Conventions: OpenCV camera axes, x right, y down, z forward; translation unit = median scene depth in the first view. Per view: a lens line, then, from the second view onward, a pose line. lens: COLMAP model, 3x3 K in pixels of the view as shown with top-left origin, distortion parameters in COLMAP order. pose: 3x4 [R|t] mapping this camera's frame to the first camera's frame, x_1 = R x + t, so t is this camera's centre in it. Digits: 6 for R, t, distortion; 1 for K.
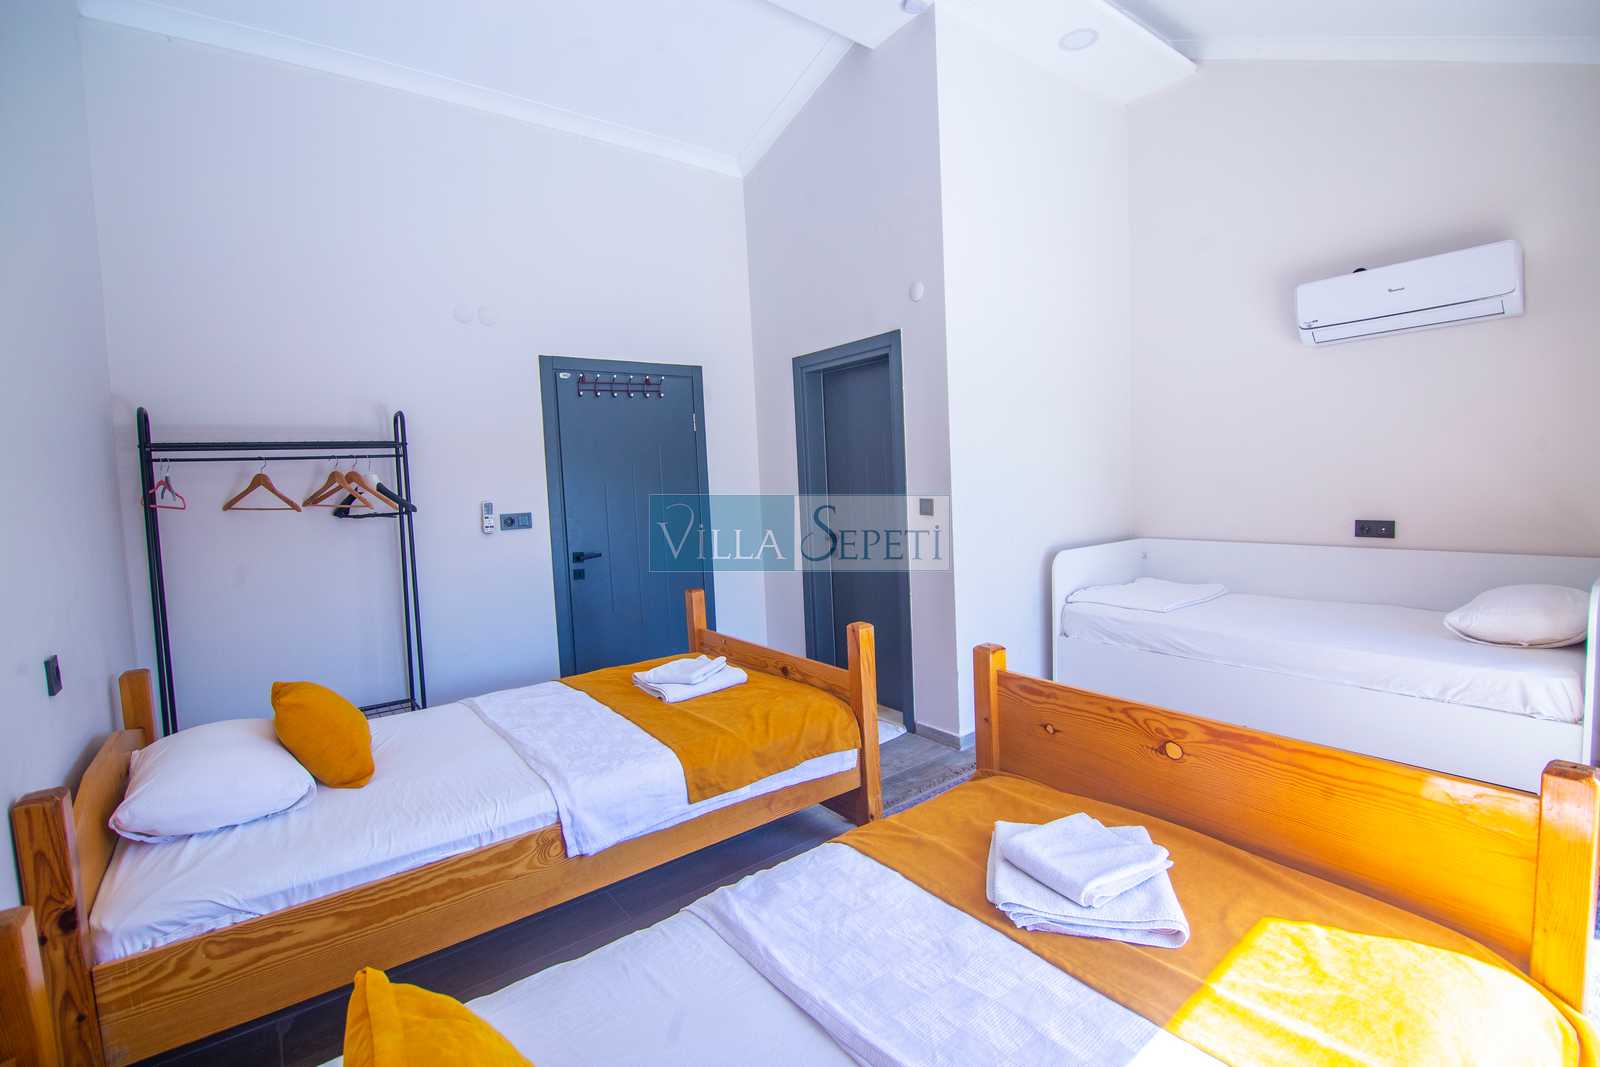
lens RADIAL K [[715.2, 0, 800.0], [0, 715.2, 533.5], [0, 0, 1]] dist [-0.007939, -0.008351]
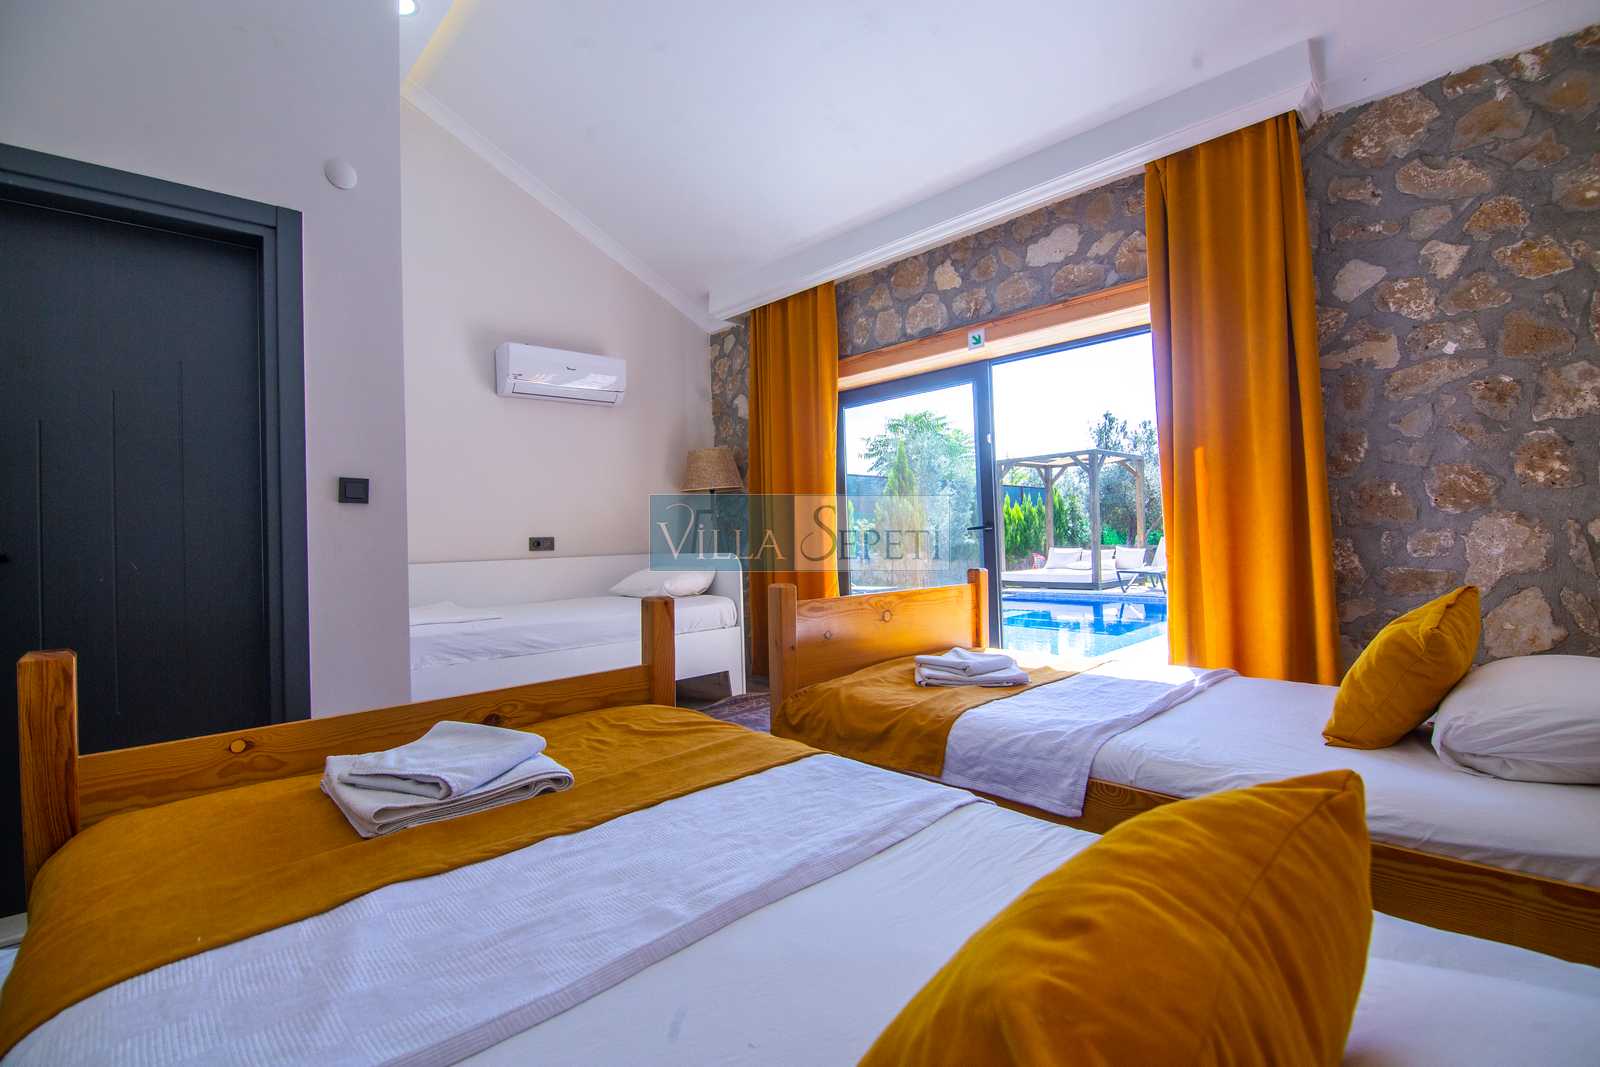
lens RADIAL K [[715.2, 0, 800.0], [0, 715.2, 533.5], [0, 0, 1]] dist [-0.007939, -0.008351]
pose [[-0.122133, 0.050949, 0.991205, -0.558314], [0.111331, 0.993082, -0.037328, 0.076735], [-0.986250, 0.105793, -0.126961, 0.698174]]
